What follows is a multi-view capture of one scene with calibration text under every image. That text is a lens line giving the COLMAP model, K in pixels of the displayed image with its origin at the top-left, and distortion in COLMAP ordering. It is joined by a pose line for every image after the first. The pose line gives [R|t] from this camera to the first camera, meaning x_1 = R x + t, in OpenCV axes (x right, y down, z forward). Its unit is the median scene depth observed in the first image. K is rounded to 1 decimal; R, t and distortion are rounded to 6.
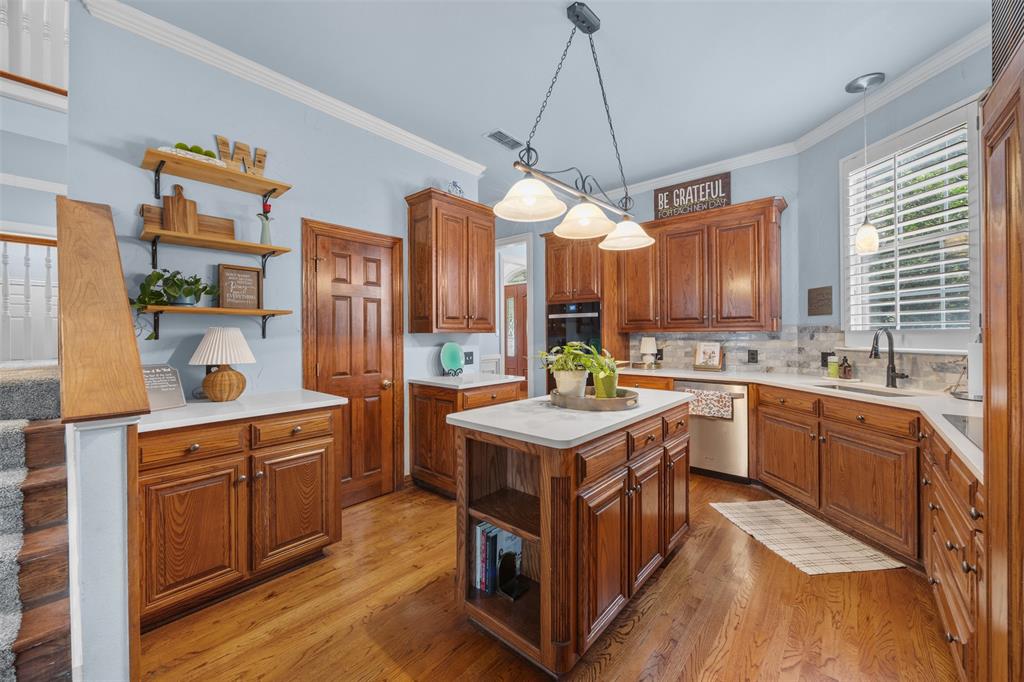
lens RADIAL K [[390.8, 0, 507.8], [0, 390.8, 335.1], [0, 0, 1]] dist [-0.000507, -0.000031]
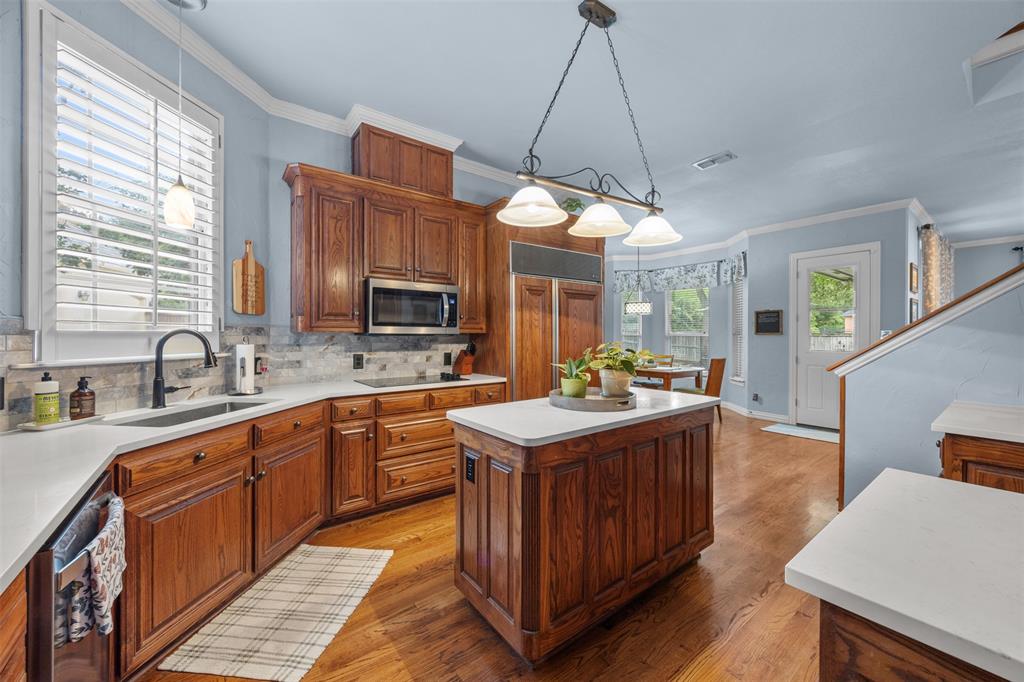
lens RADIAL K [[390.8, 0, 507.8], [0, 390.8, 335.1], [0, 0, 1]] dist [-0.000507, -0.000031]
pose [[-0.979127, 0.004409, 0.203200, 0.178305], [0.004989, 0.999985, 0.002341, -0.004204], [-0.203187, 0.003306, -0.979134, 1.626271]]
